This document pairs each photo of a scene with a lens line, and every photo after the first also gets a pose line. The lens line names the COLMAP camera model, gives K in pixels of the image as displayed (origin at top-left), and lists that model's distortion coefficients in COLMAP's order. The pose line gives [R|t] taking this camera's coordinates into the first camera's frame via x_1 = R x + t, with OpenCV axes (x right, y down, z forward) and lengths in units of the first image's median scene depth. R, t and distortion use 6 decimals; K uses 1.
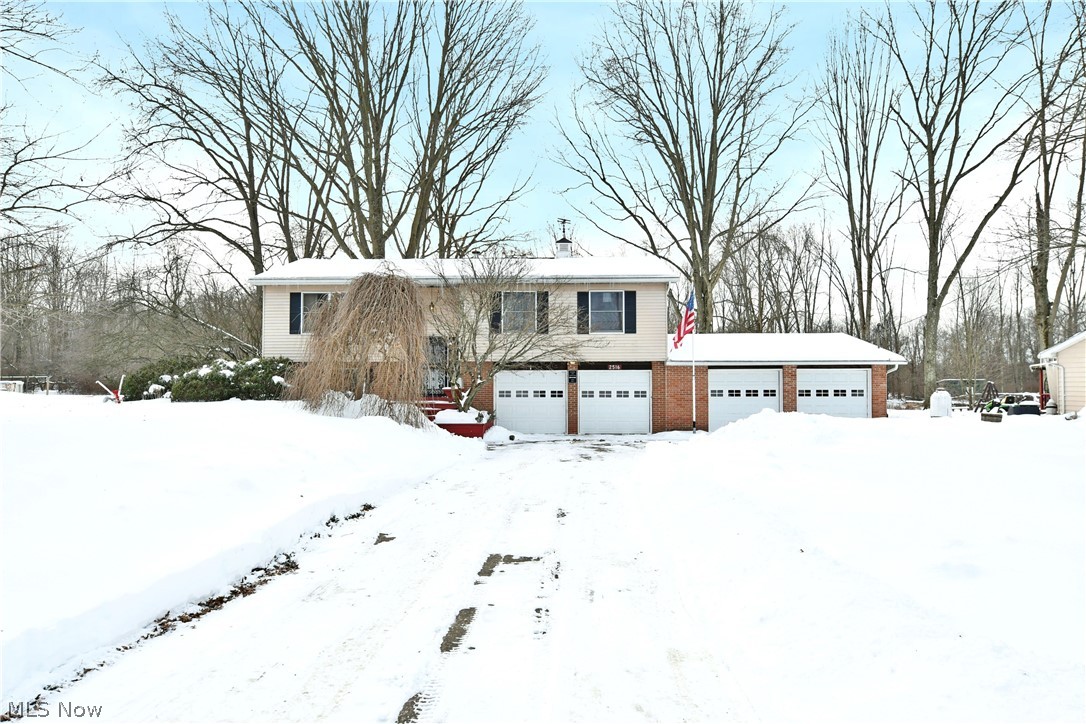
lens RADIAL K [[662.1, 0, 538.6], [0, 662.1, 361.1], [0, 0, 1]] dist [0.008158, -0.004004]
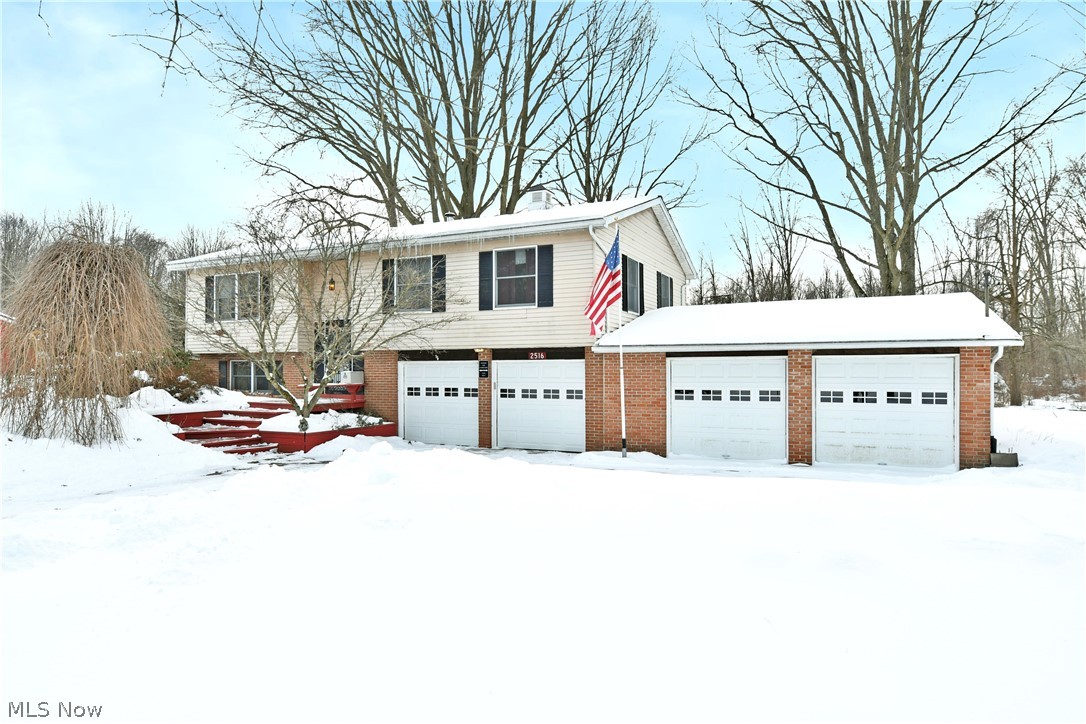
lens RADIAL K [[662.1, 0, 545.4], [0, 662.1, 364.7], [0, 0, 1]] dist [0.008158, -0.004004]
pose [[0.917591, -0.003196, -0.397512, 0.403679], [0.013936, 0.999612, 0.024132, 0.001775], [0.397281, -0.027683, 0.917279, 0.355915]]
